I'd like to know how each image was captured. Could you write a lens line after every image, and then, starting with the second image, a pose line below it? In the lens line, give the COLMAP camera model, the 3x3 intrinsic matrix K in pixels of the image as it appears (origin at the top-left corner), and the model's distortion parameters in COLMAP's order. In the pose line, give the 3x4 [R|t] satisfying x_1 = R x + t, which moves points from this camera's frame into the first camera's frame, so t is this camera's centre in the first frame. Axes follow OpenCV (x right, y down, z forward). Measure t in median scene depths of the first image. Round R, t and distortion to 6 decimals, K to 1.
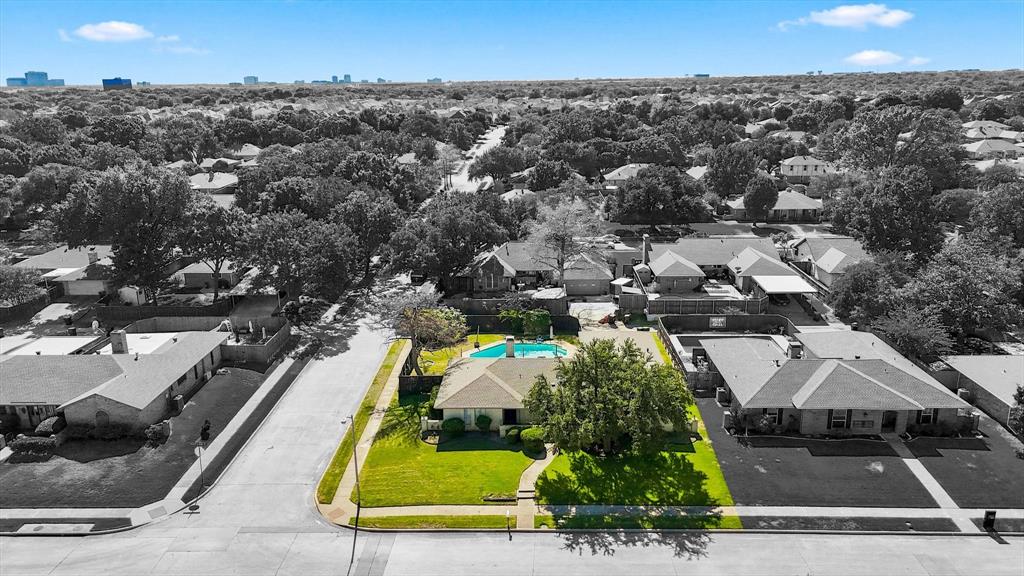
lens RADIAL K [[769.0, 0, 513.3], [0, 769.0, 290.9], [0, 0, 1]] dist [0.058907, -0.016036]
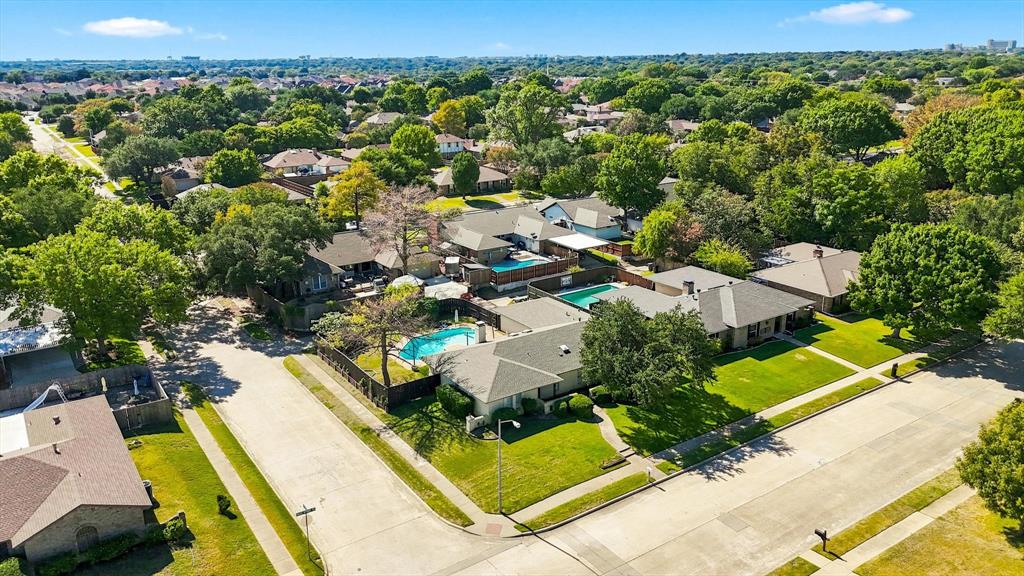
lens RADIAL K [[769.0, 0, 522.4], [0, 769.0, 283.3], [0, 0, 1]] dist [0.058907, -0.016036]
pose [[0.802969, -0.162831, 0.573348, -0.596592], [0.157095, 0.985762, 0.059947, -0.045700], [-0.574946, 0.041935, 0.817116, 0.185943]]
